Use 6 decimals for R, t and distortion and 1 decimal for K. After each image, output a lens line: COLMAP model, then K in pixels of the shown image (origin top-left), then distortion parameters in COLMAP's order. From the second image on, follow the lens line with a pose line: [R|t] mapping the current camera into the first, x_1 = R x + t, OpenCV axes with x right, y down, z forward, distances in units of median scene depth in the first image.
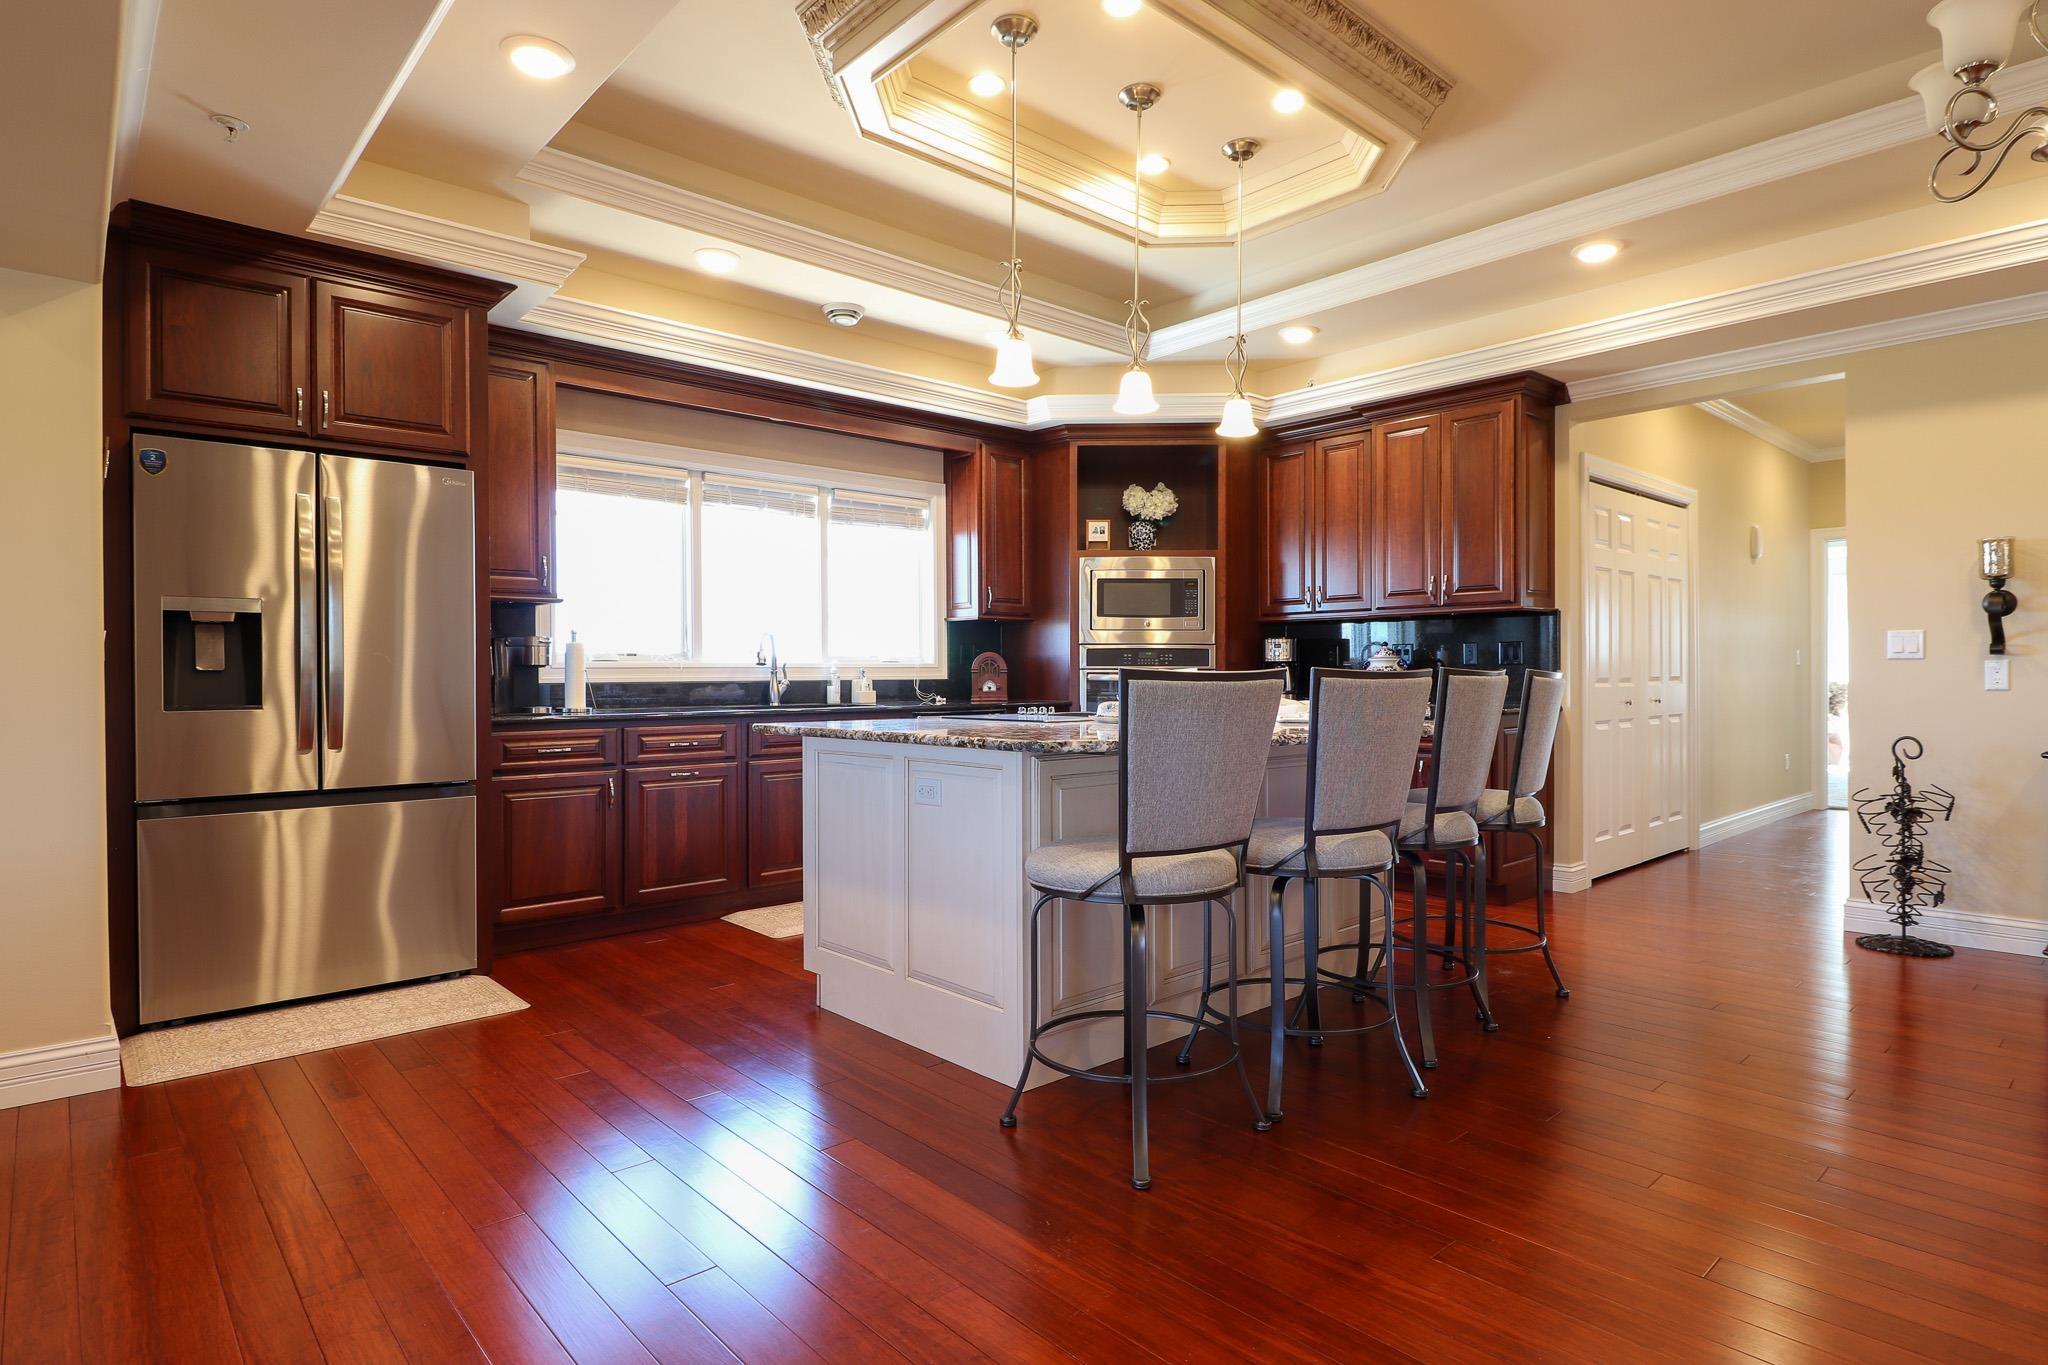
lens RADIAL K [[1083.3, 0, 1049.4], [0, 1083.3, 685.3], [0, 0, 1]] dist [-0.007313, -0.001952]
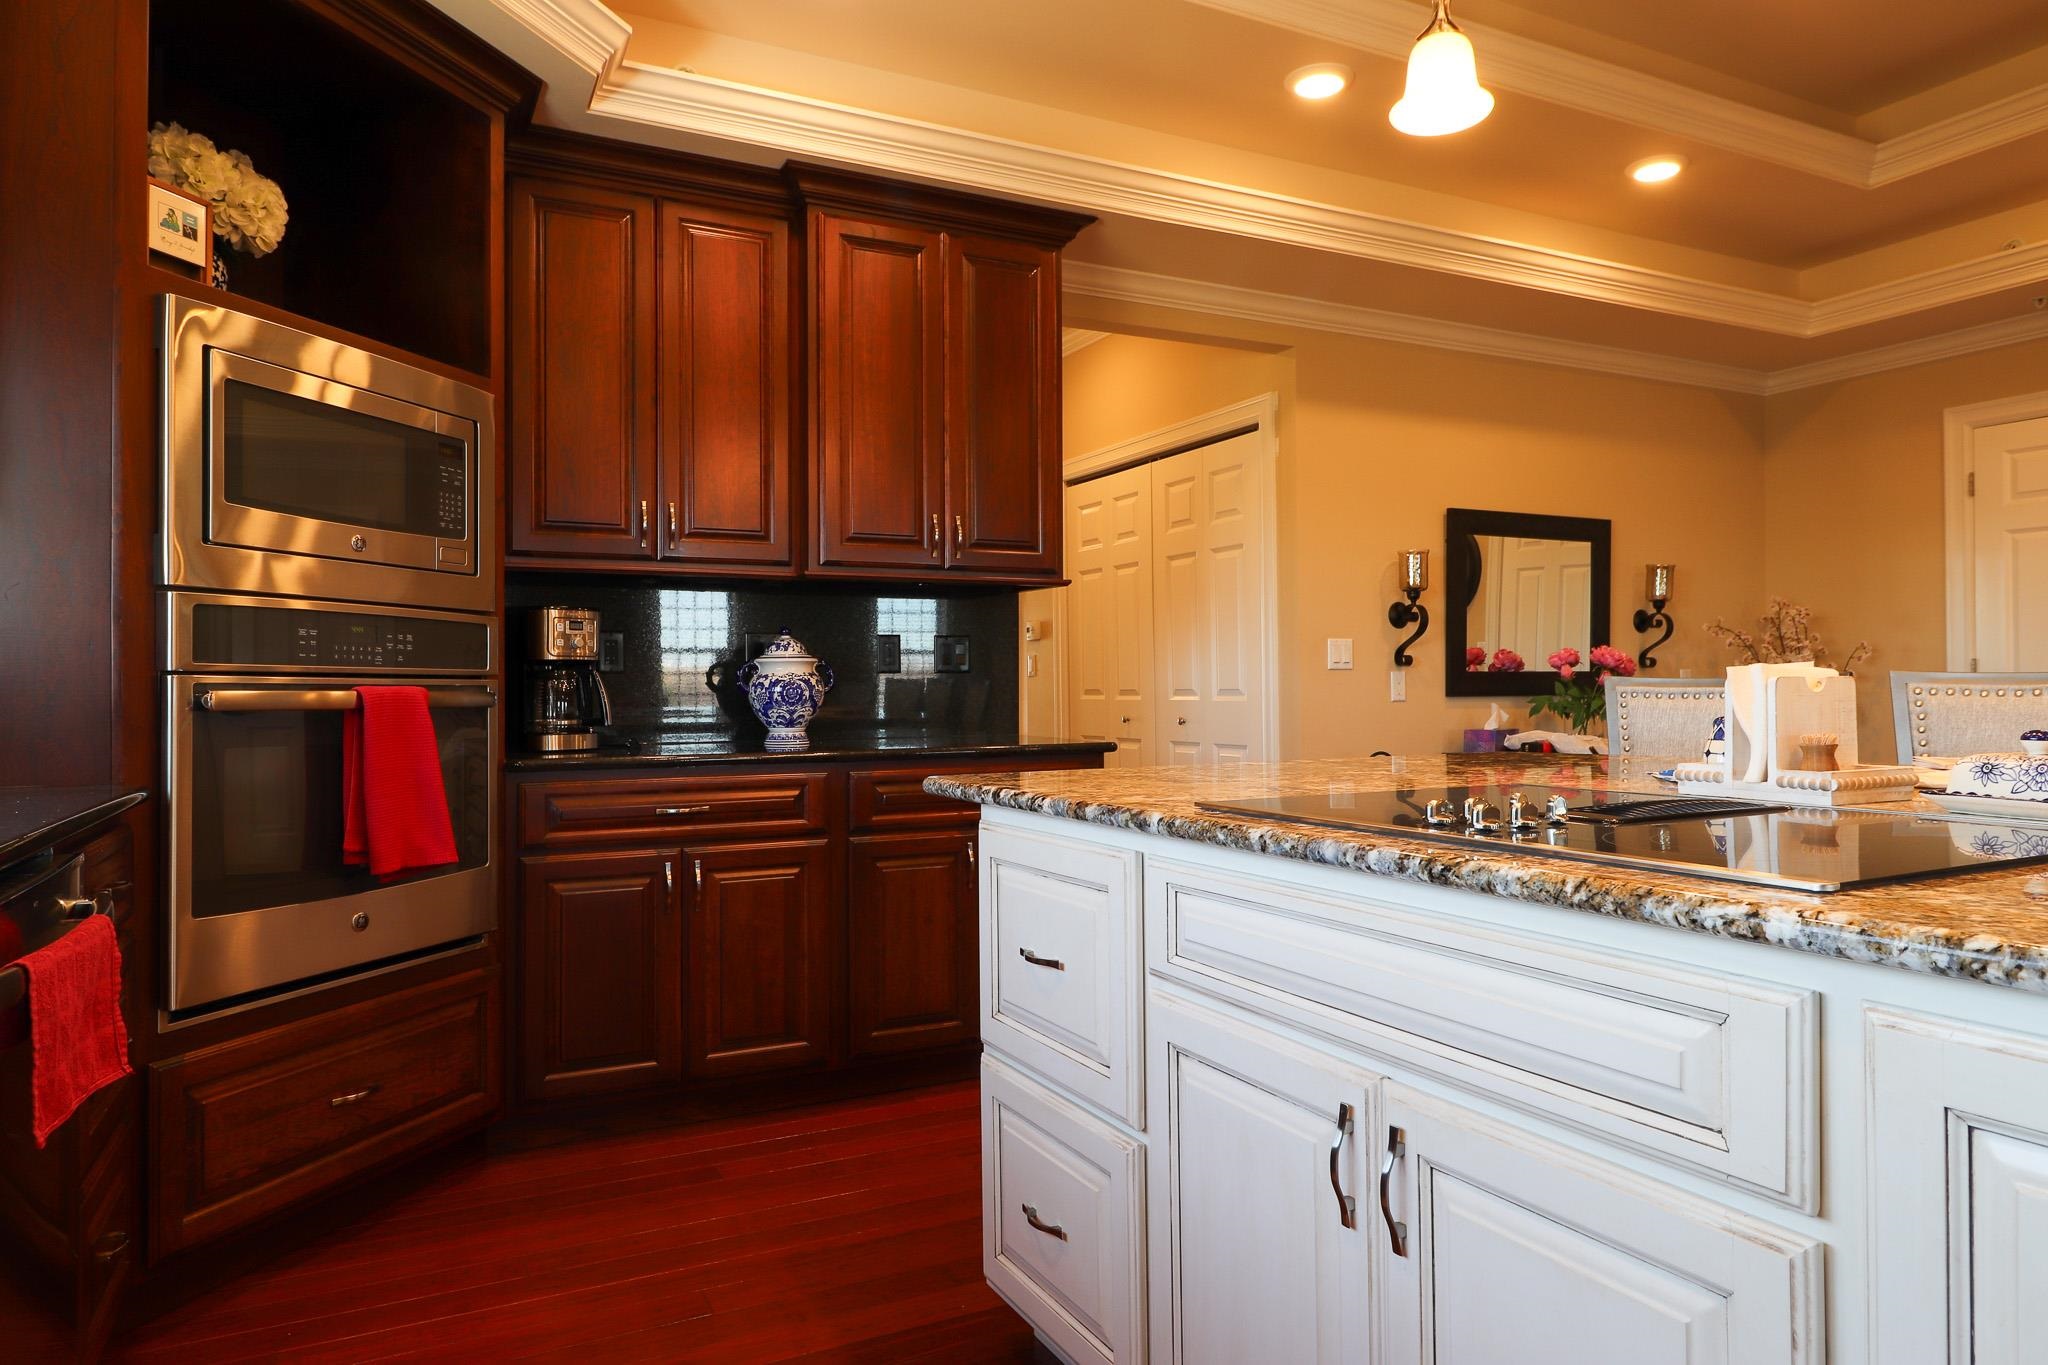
lens RADIAL K [[1233.4, 0, 1019.9], [0, 1233.4, 681.5], [0, 0, 1]] dist [-0.000061, -0.000989]
pose [[0.282099, 0.005604, 0.959369, -0.238644], [0.017072, 0.999795, -0.010860, -0.005085], [-0.959233, 0.019442, 0.281946, 0.722770]]
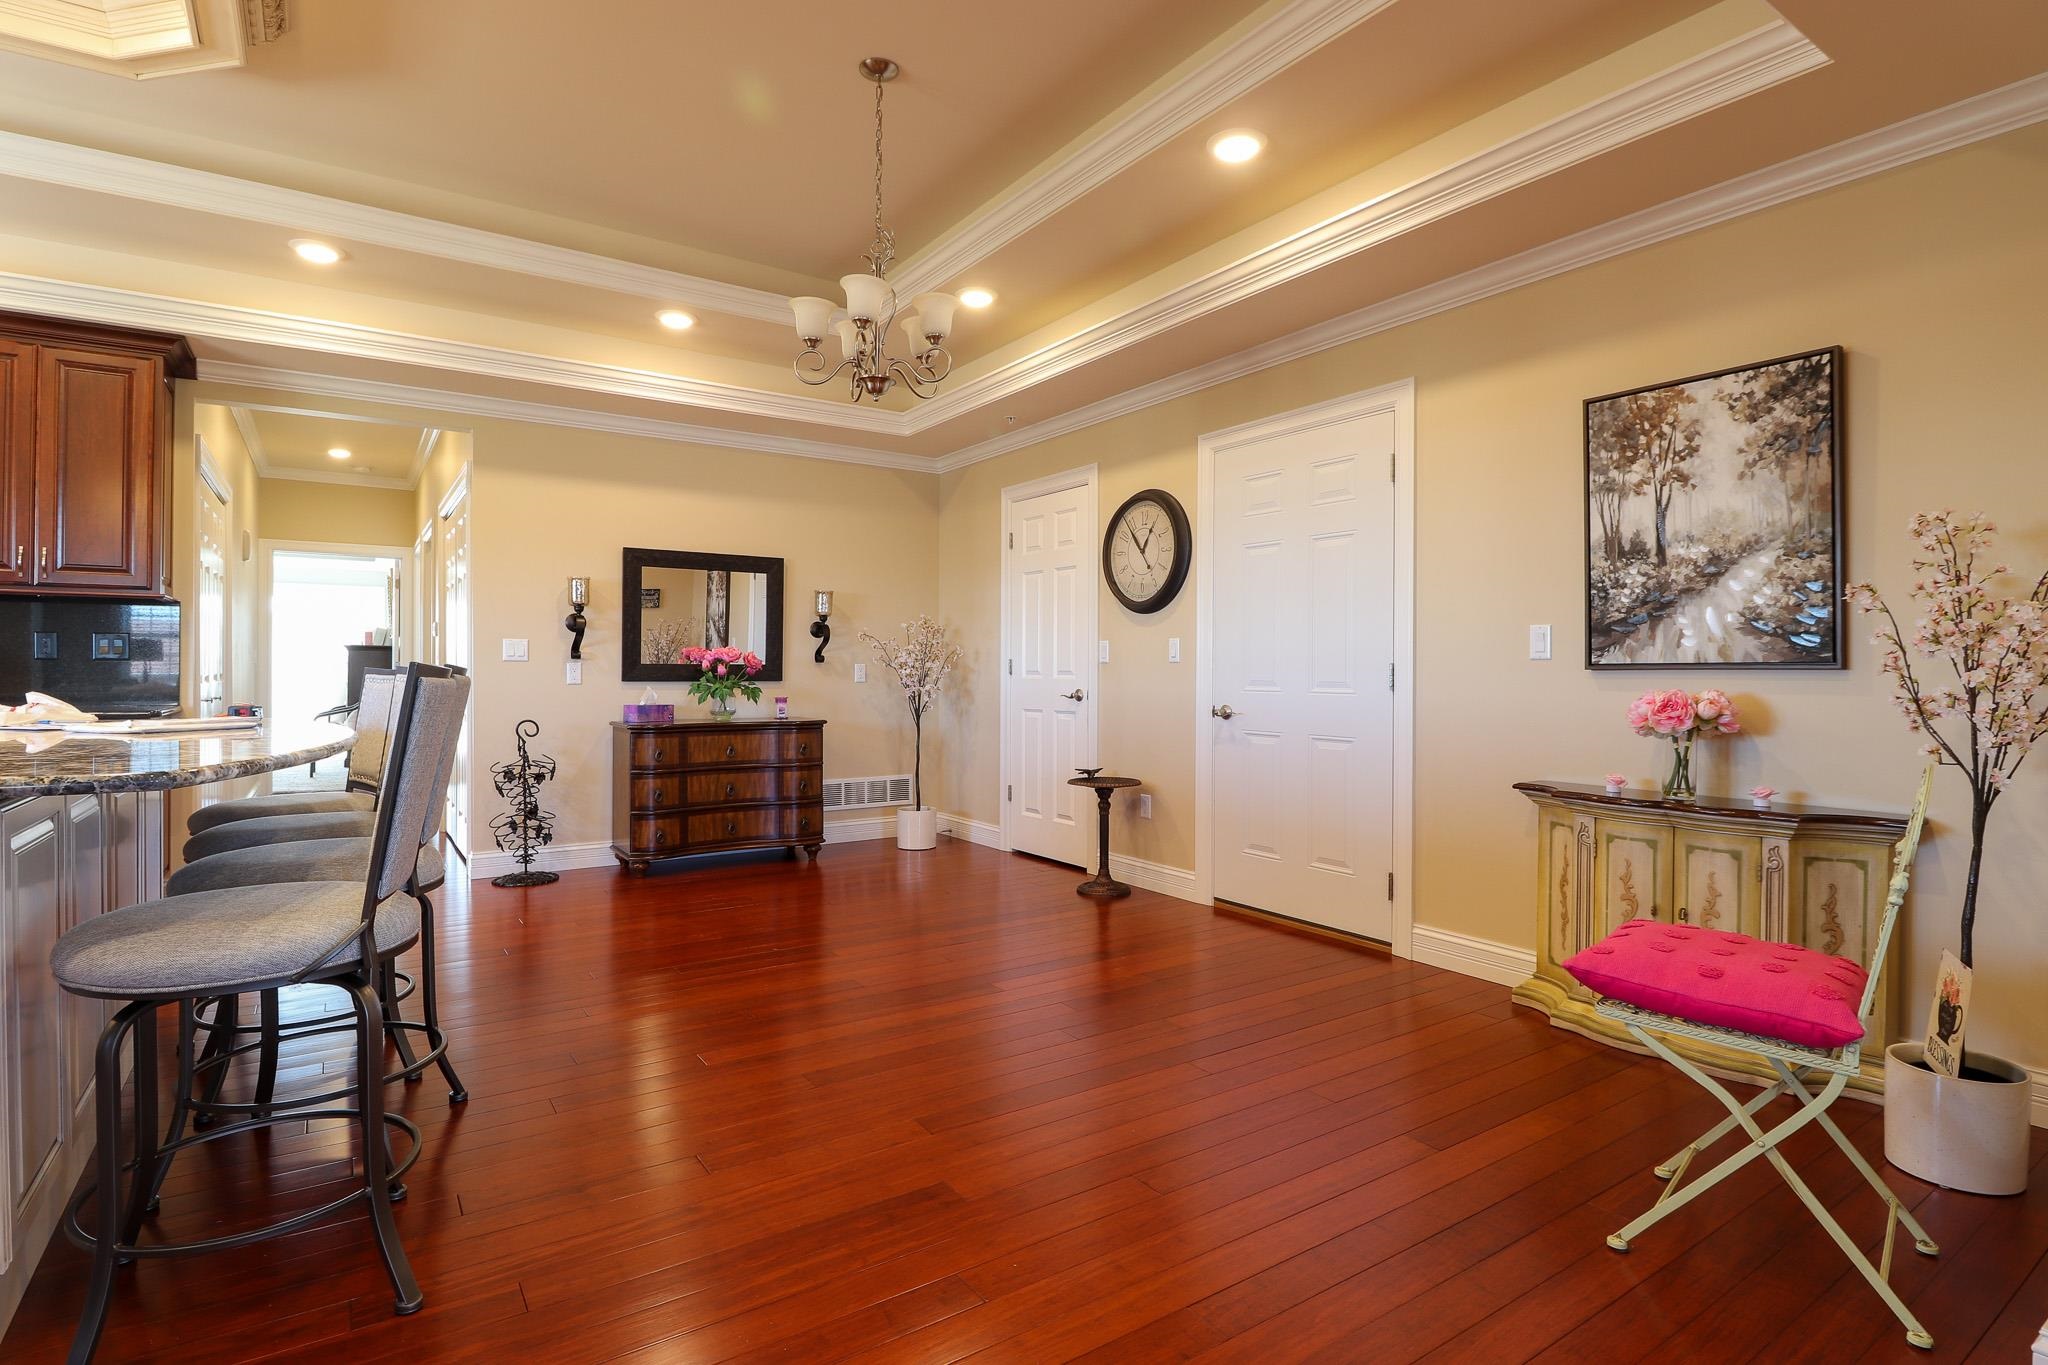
lens RADIAL K [[960.7, 0, 1016.3], [0, 960.7, 667.0], [0, 0, 1]] dist [-0.043210, 0.002625]
pose [[0.131692, 0.007837, 0.991260, -0.201839], [0.006390, 0.999941, -0.008754, -0.002381], [-0.991270, 0.007487, 0.131634, 0.184624]]
